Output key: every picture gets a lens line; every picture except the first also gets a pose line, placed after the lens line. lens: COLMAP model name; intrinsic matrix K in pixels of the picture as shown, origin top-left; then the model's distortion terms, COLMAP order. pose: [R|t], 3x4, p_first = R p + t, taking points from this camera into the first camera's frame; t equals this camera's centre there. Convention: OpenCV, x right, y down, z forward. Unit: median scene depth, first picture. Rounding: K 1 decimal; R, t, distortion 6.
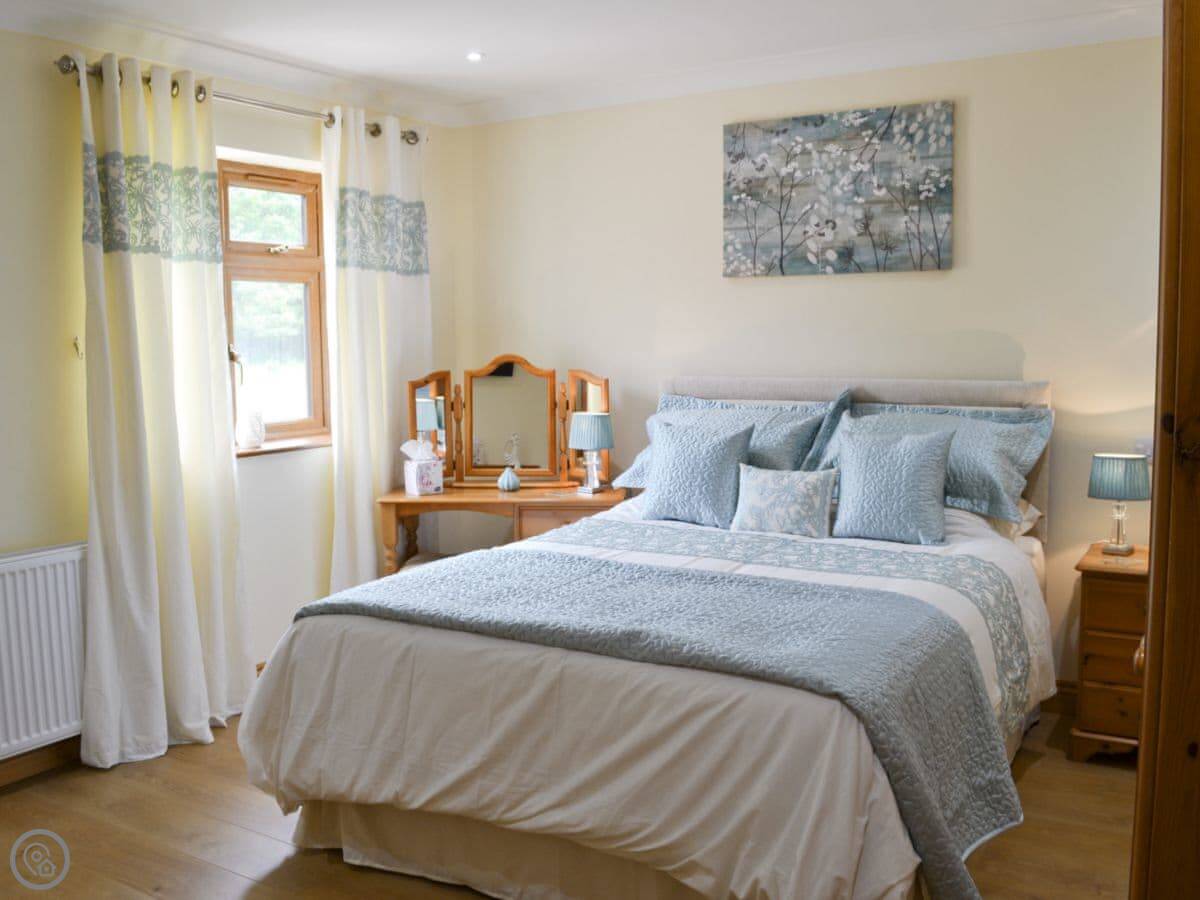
lens RADIAL K [[1078.4, 0, 643.7], [0, 1078.4, 400.0], [0, 0, 1]] dist [-0.064291, -0.005729]
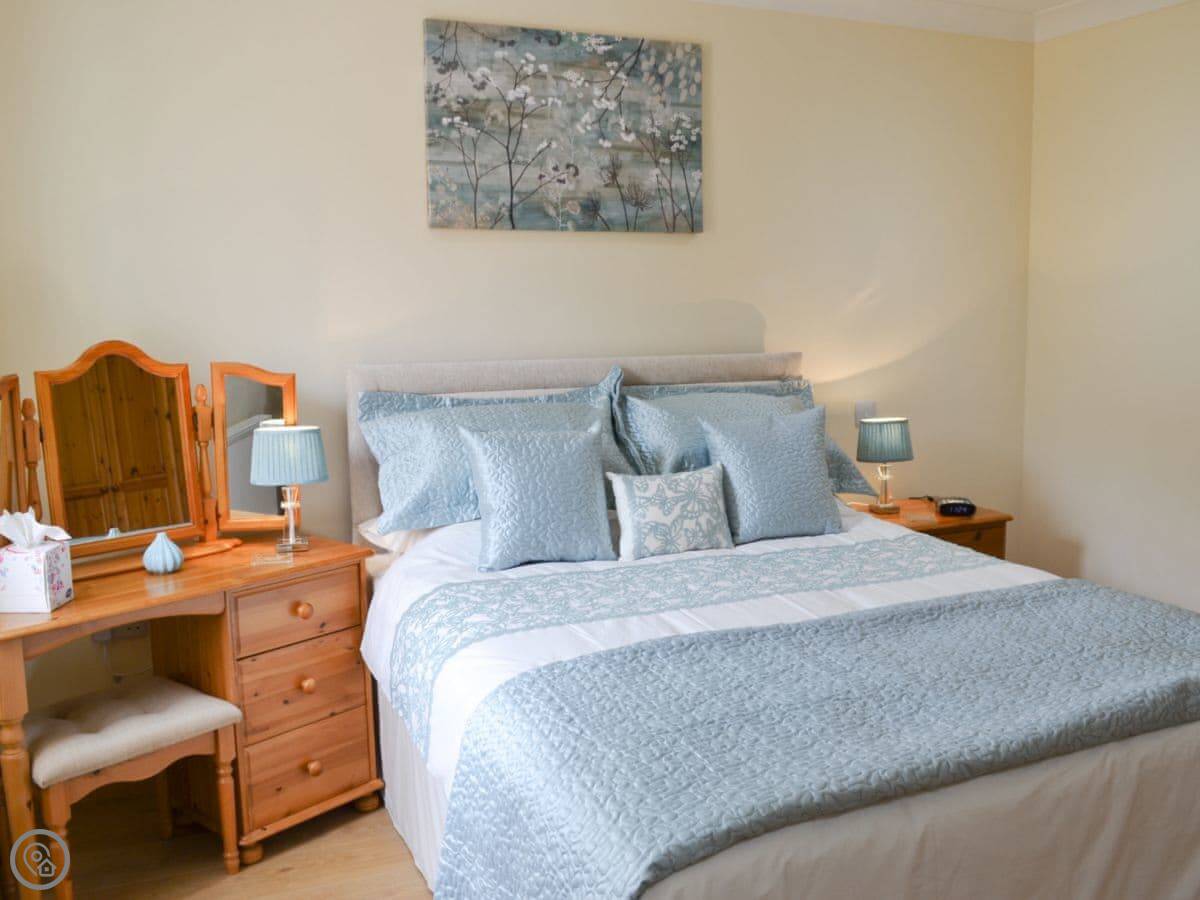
lens RADIAL K [[1078.4, 0, 643.7], [0, 1078.4, 400.0], [0, 0, 1]] dist [-0.064291, -0.005729]
pose [[0.592124, -0.067526, 0.803012, -0.464808], [0.054490, 0.997557, 0.043706, -0.022452], [-0.804002, 0.017876, 0.594358, 0.482847]]
